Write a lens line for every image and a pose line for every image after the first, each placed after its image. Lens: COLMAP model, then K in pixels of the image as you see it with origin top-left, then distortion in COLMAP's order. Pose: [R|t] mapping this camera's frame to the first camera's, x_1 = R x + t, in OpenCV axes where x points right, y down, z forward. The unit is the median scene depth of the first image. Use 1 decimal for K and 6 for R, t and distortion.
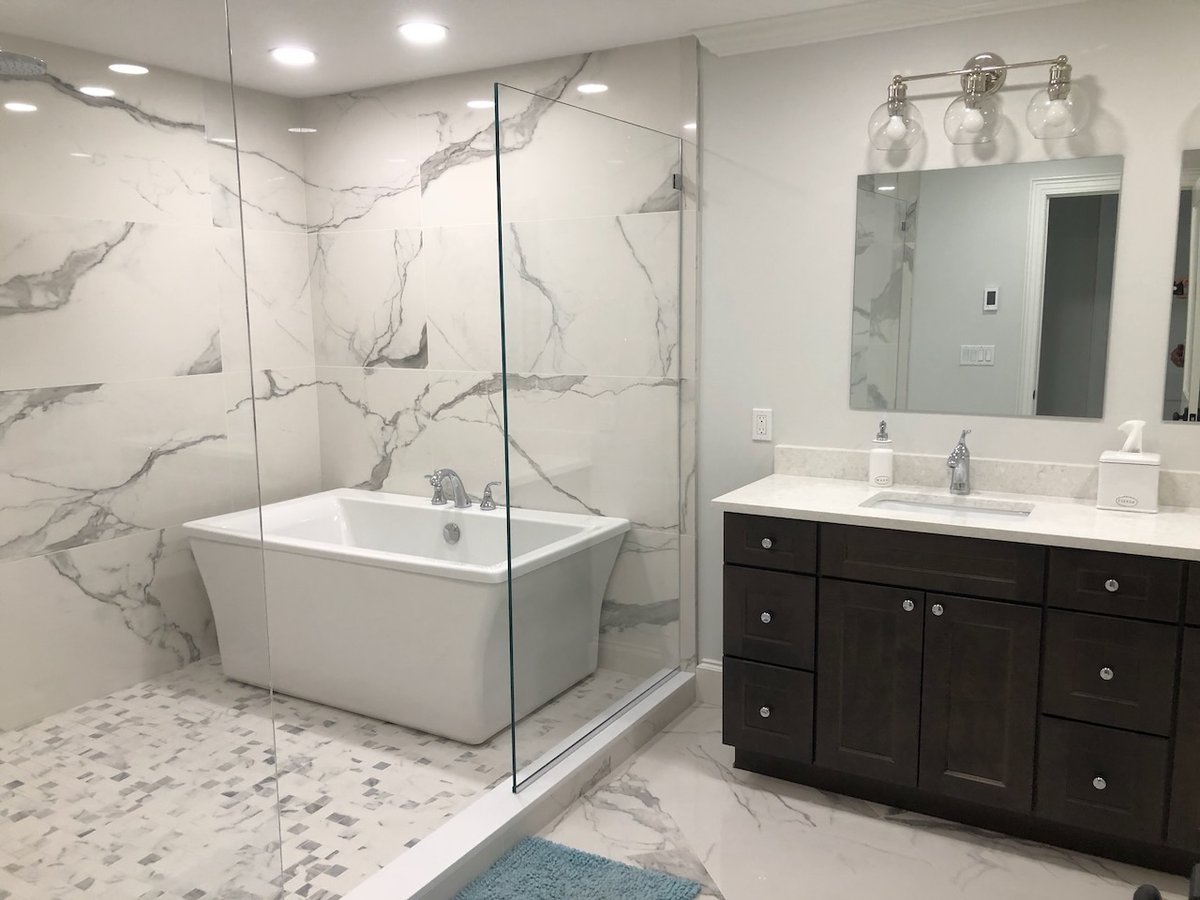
lens RADIAL K [[981.7, 0, 596.1], [0, 981.7, 457.9], [0, 0, 1]] dist [0.047153, -0.051478]
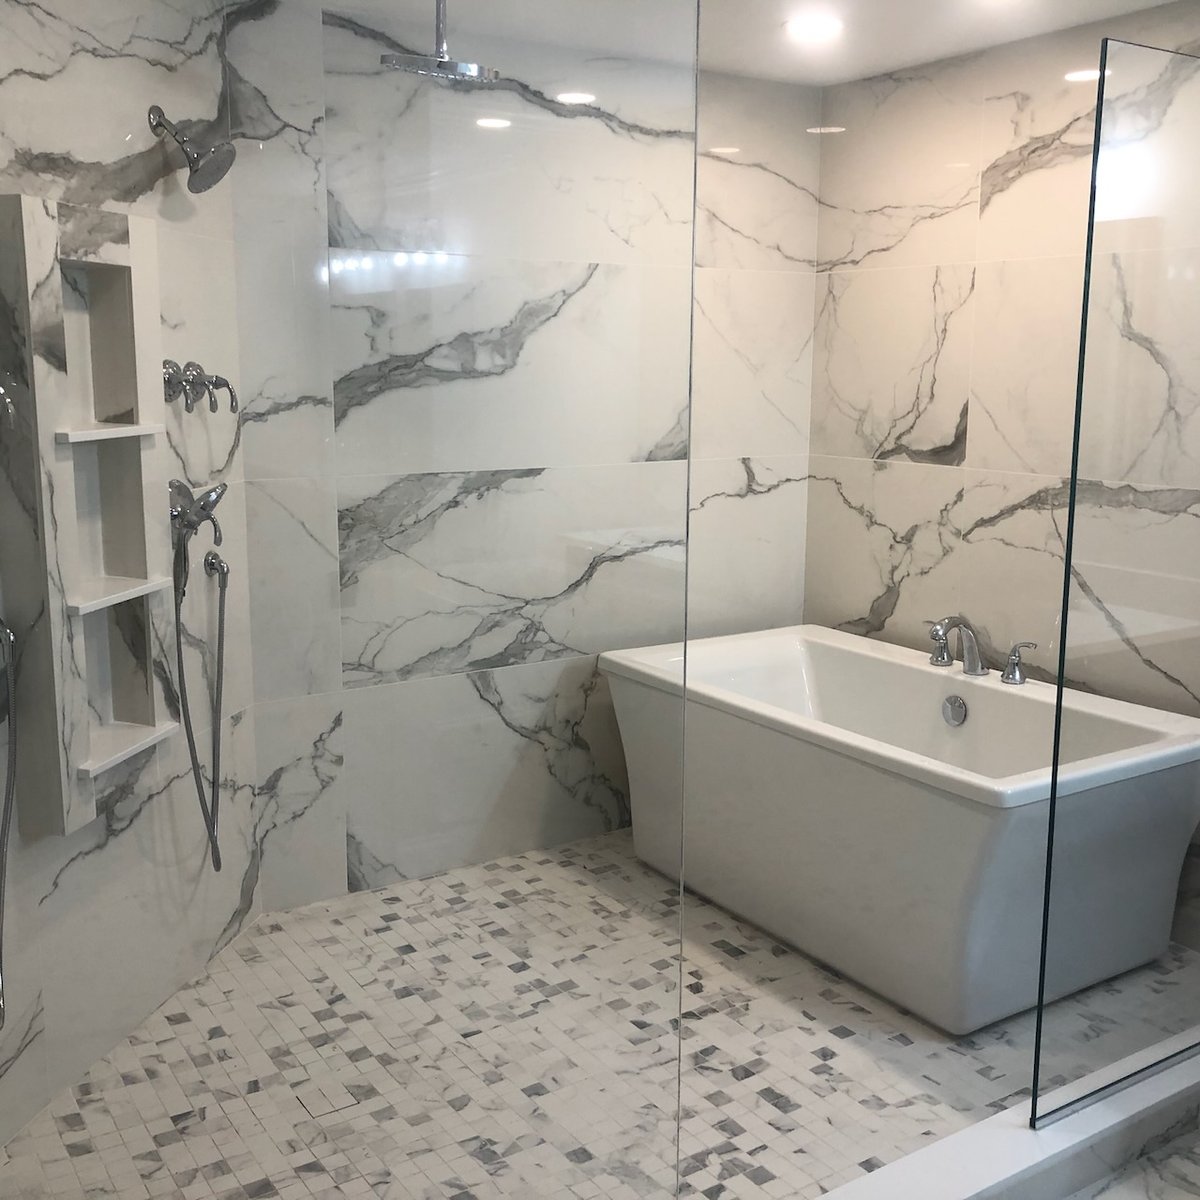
lens RADIAL K [[1301.5, 0, 598.8], [0, 1301.5, 589.7], [0, 0, 1]] dist [0.009939, 0.000000]
pose [[0.899998, 0.092498, -0.425968, -0.004605], [-0.083782, 0.995713, 0.039198, -0.021927], [0.427767, 0.000410, 0.903889, 0.071187]]
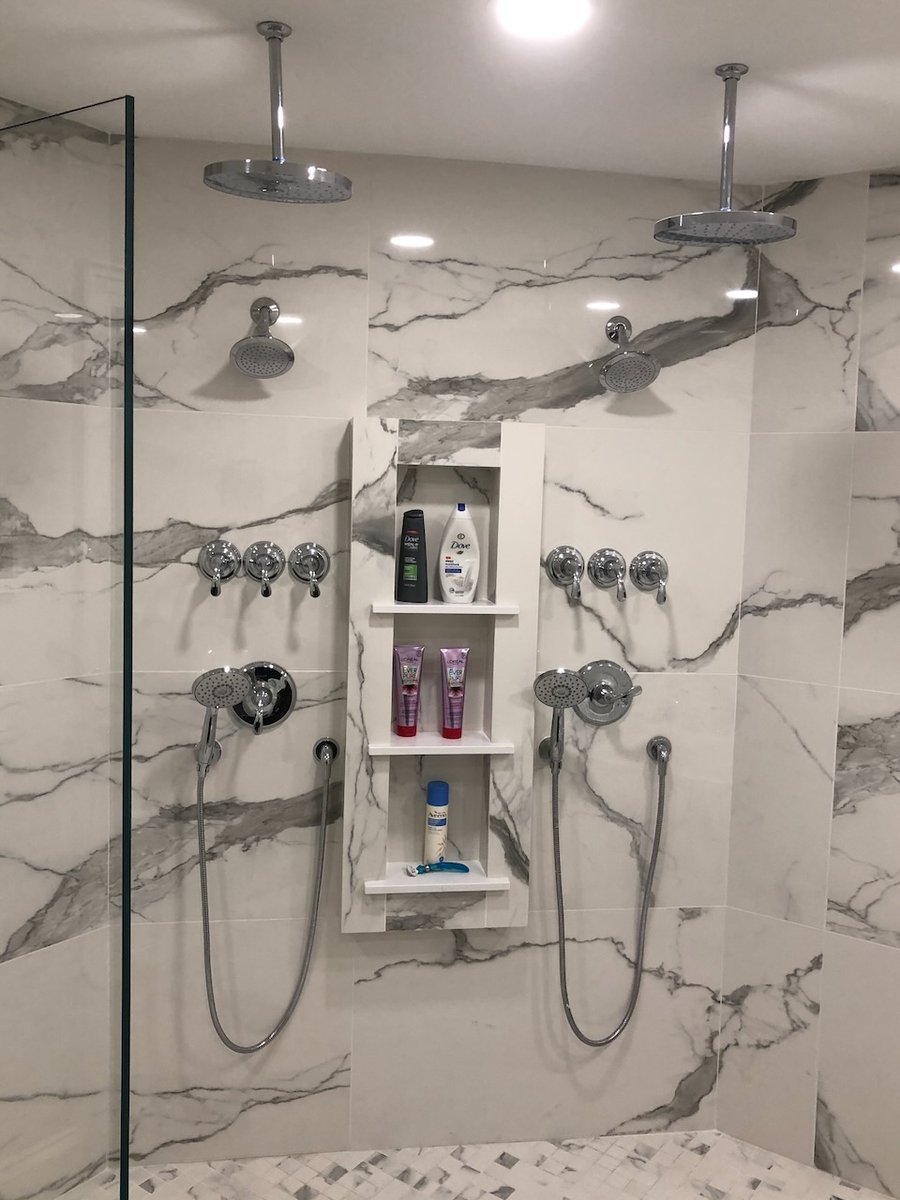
lens RADIAL K [[1120.6, 0, 444.1], [0, 1120.6, 596.1], [0, 0, 1]] dist [0.019082, 0.000000]
pose [[-0.094932, 0.097333, -0.990714, 0.141993], [-0.181575, 0.976821, 0.113367, -0.142914], [0.978784, 0.190651, -0.075058, 0.641294]]
